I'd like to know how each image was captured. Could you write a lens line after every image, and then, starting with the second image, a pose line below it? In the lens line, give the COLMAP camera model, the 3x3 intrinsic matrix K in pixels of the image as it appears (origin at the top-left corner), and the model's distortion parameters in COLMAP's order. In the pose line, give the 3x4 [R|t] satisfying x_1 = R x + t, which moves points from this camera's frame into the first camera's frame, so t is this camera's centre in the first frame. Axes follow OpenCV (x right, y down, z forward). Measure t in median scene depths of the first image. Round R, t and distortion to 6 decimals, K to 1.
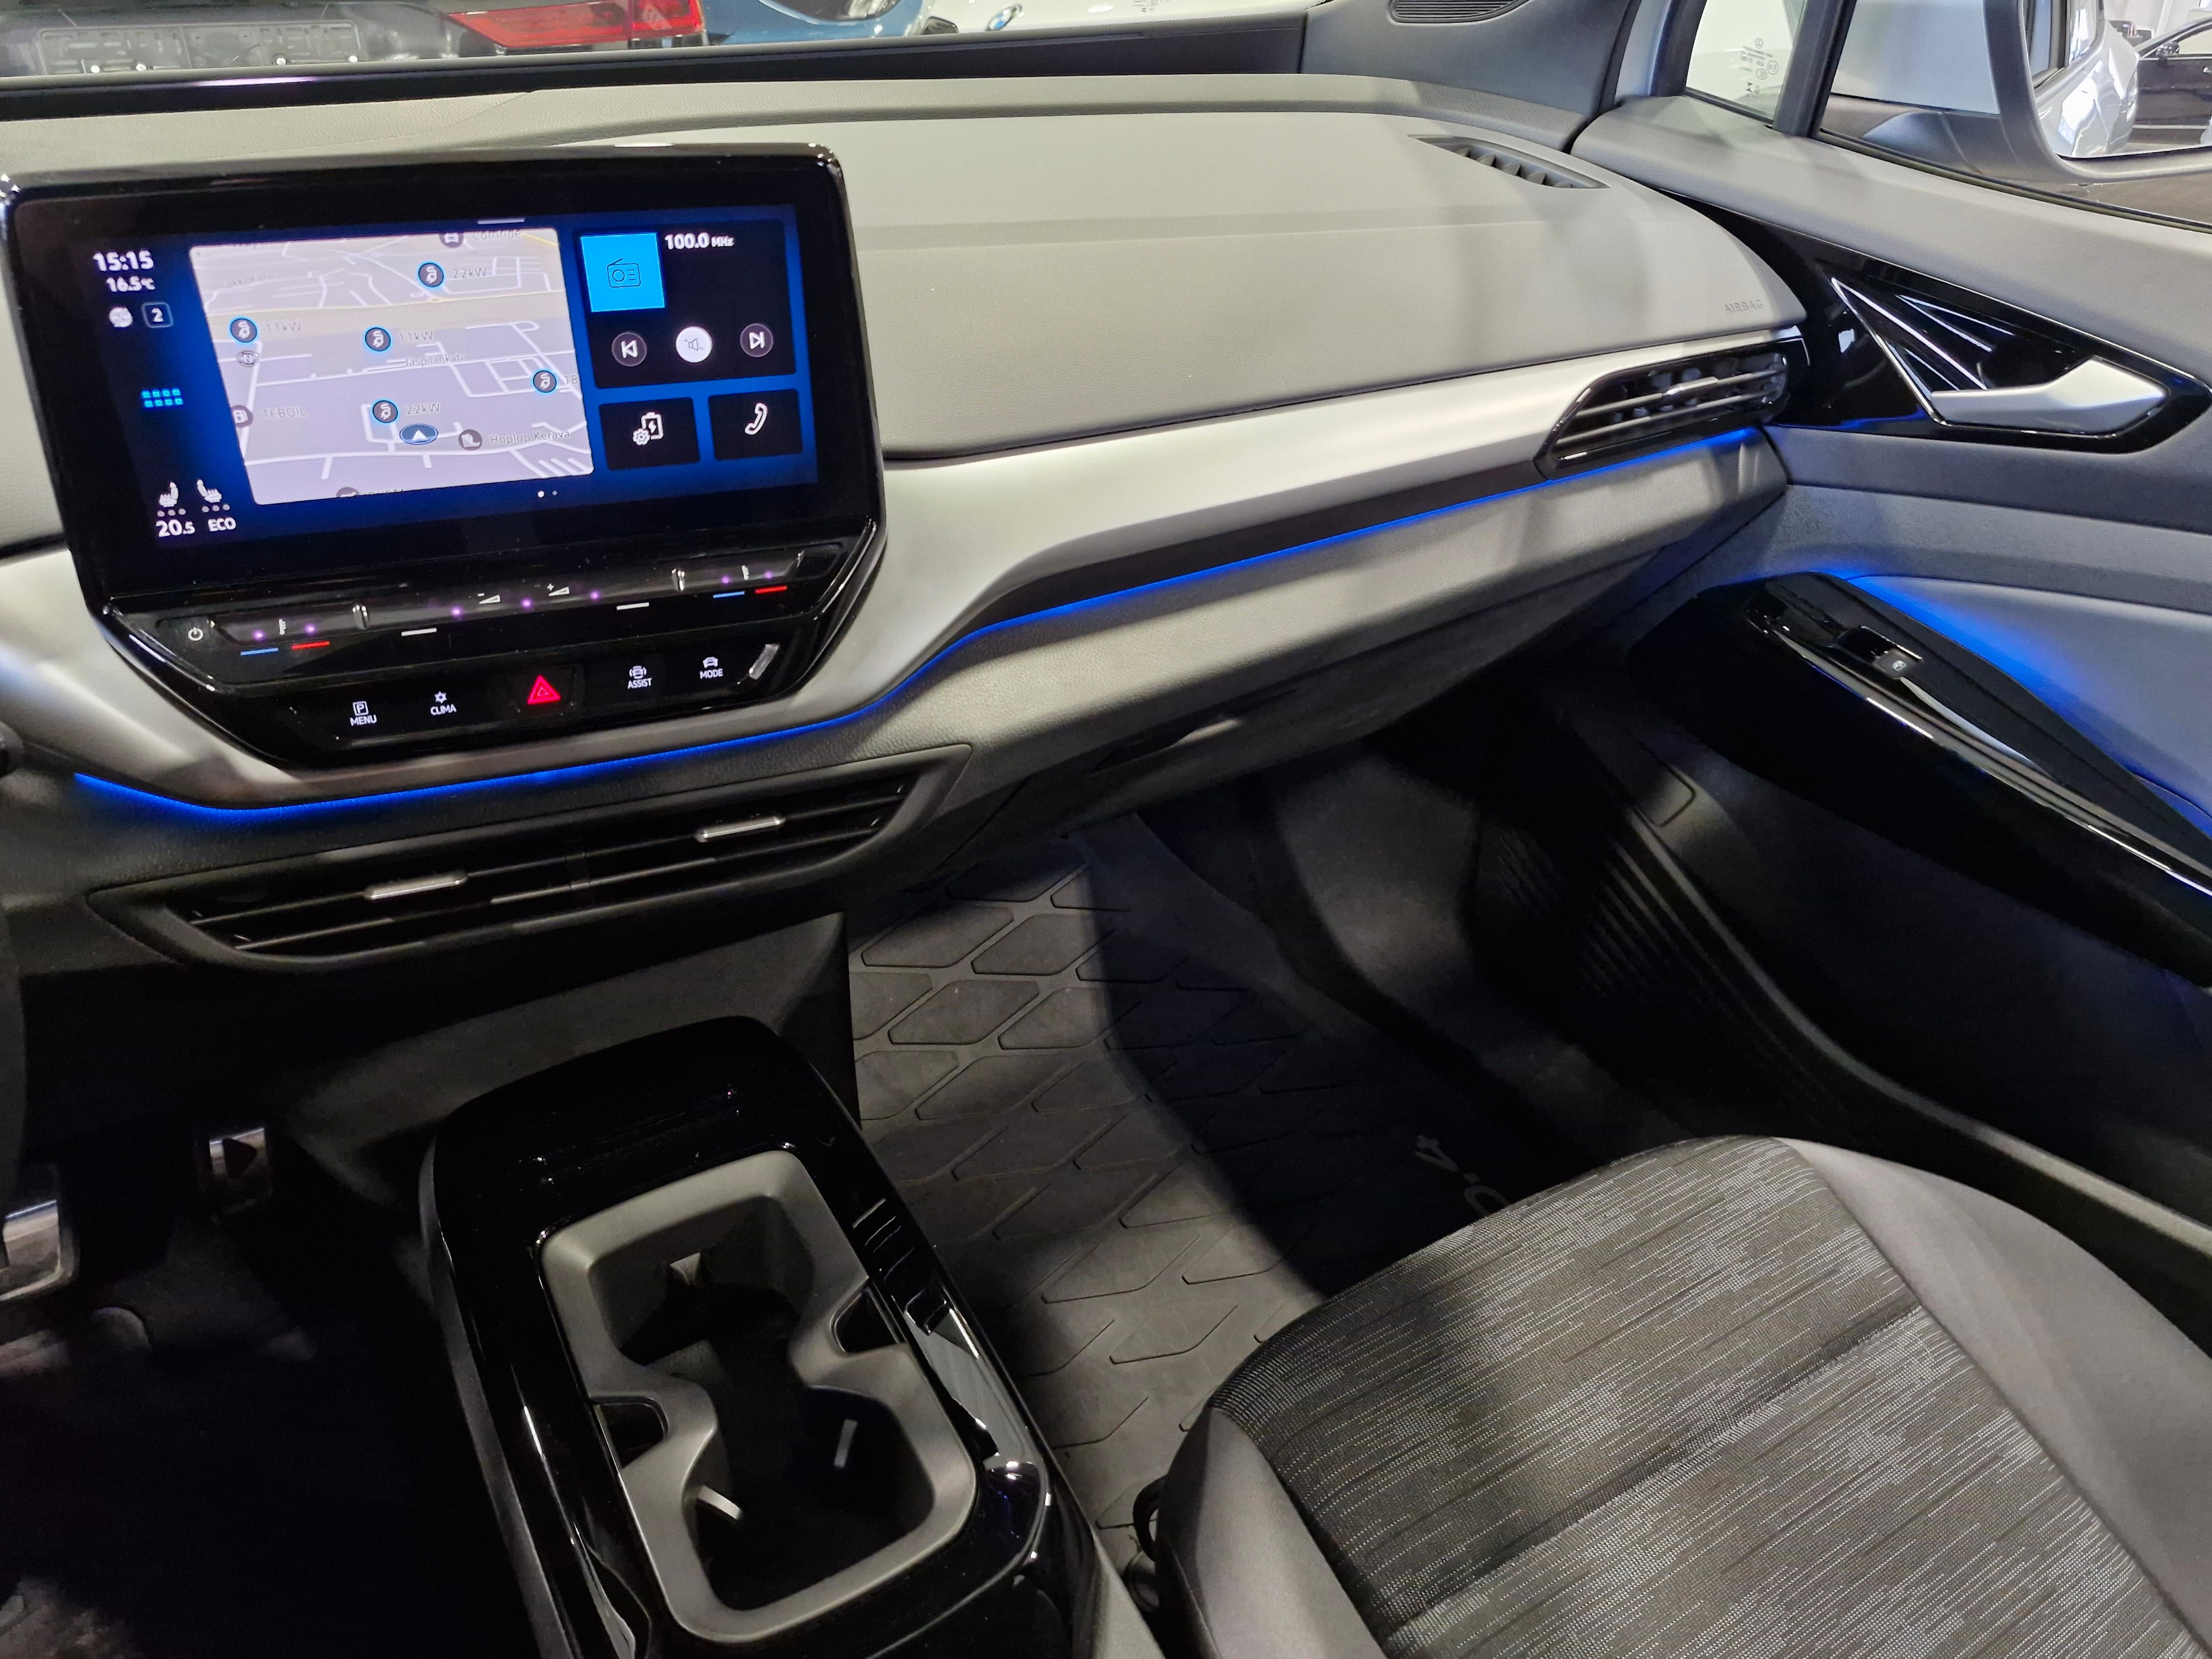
lens RADIAL K [[1548.8, 0, 1106.0], [0, 1548.8, 829.5], [0, 0, 1]] dist [0.049274, -0.080115]
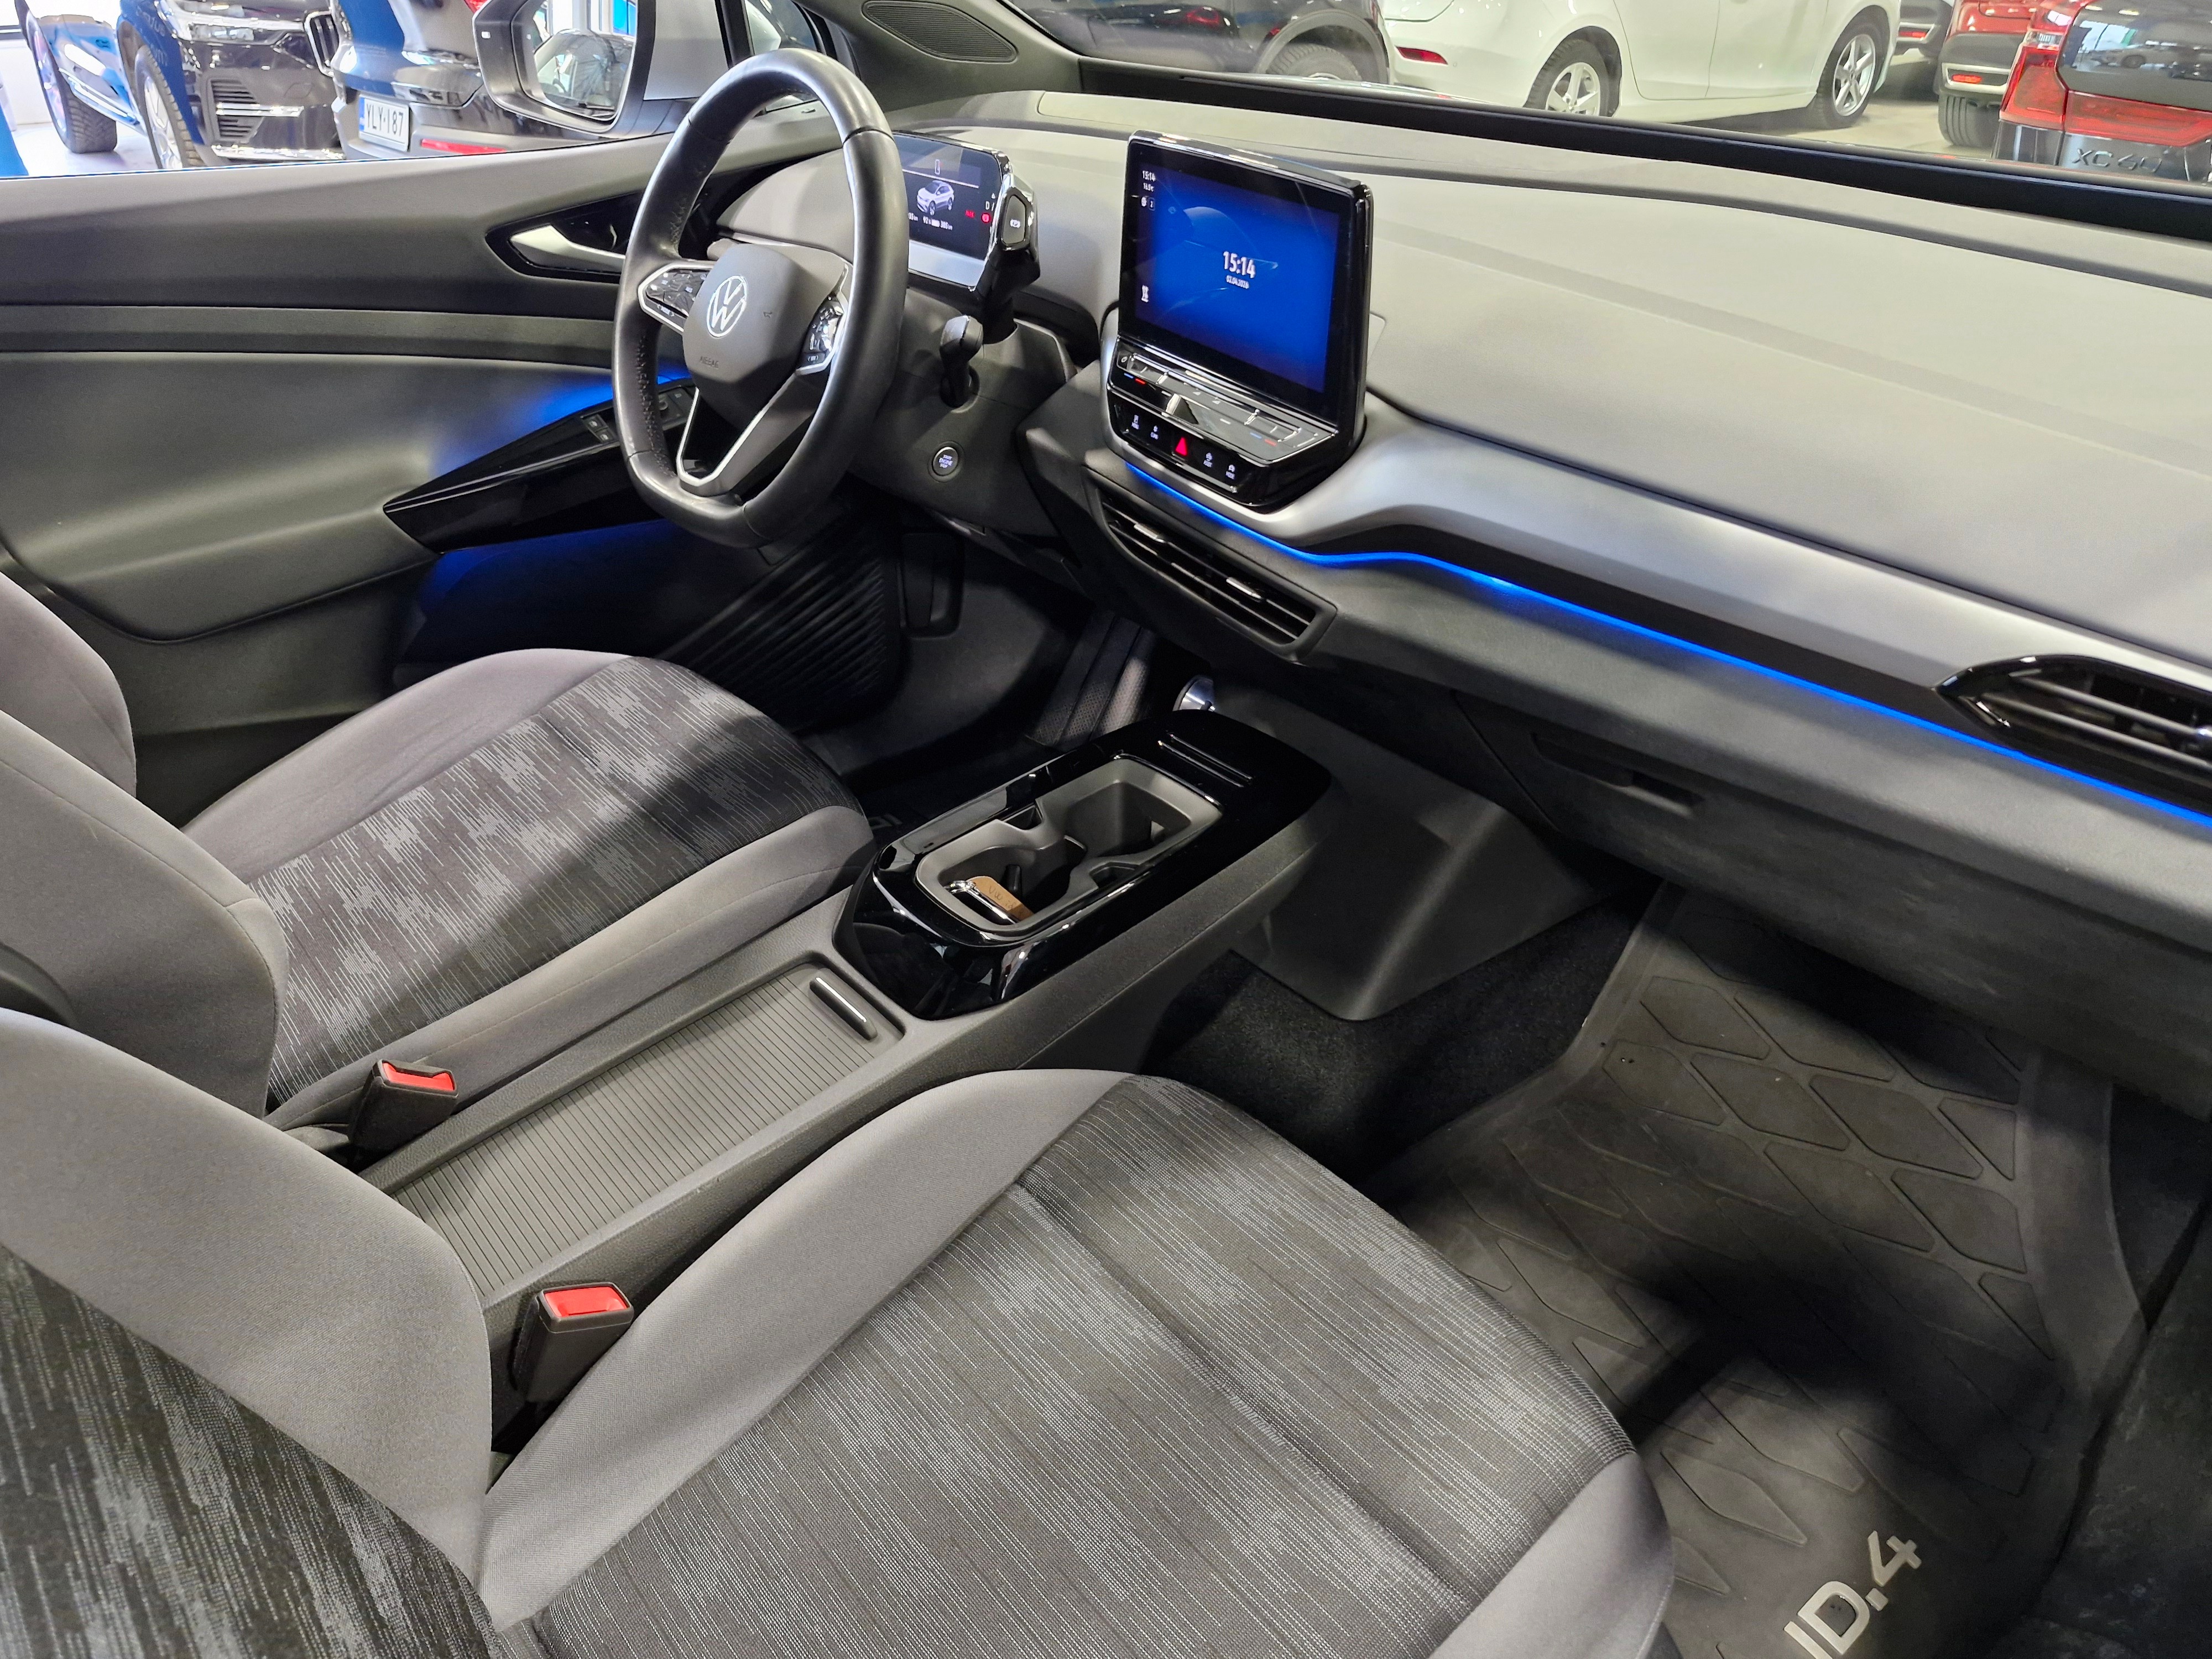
lens RADIAL K [[1548.8, 0, 1106.0], [0, 1548.8, 829.5], [0, 0, 1]] dist [0.049274, -0.080115]
pose [[0.152755, 0.507099, -0.848243, 1.425616], [-0.509880, 0.775697, 0.371908, -0.382749], [0.846574, 0.375692, 0.377052, 0.425772]]
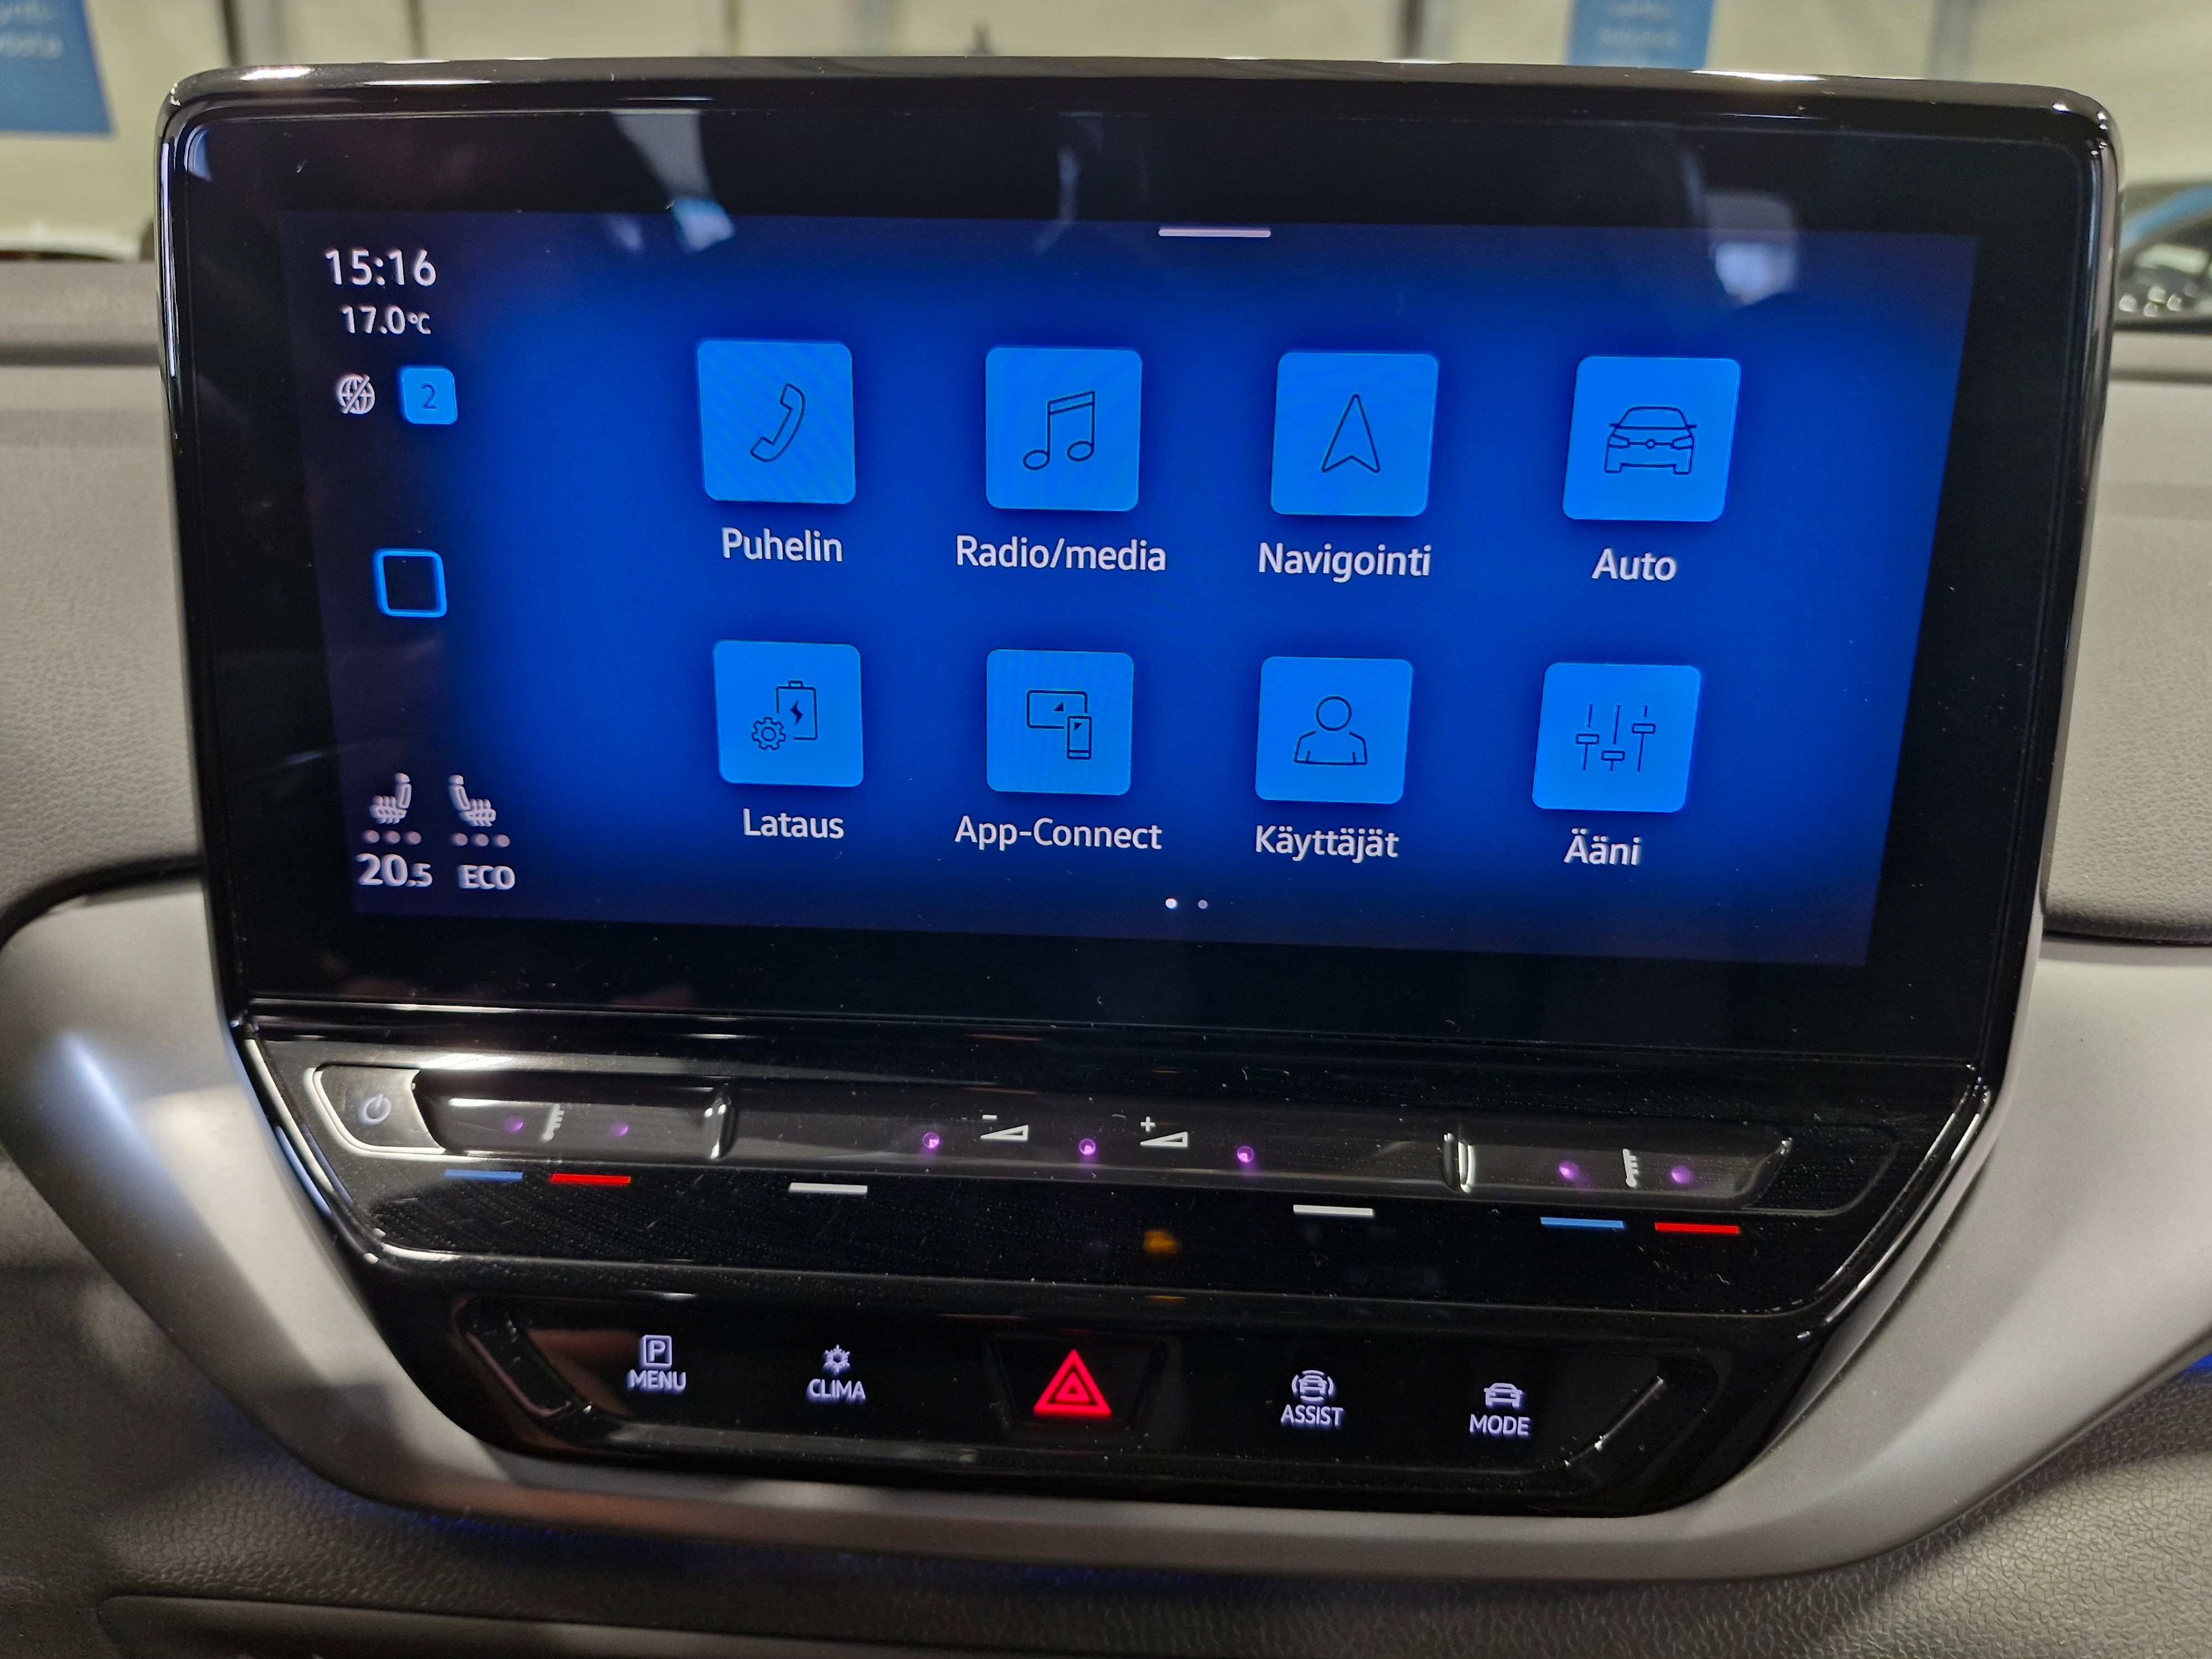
lens RADIAL K [[1543.0, 0, 1086.5], [0, 1543.0, 851.4], [0, 0, 1]] dist [0.032190, -0.050471]
pose [[0.904880, 0.118580, -0.408817, -0.224827], [-0.219043, 0.953211, -0.208347, -0.142741], [0.364983, 0.278077, 0.888516, 0.644541]]
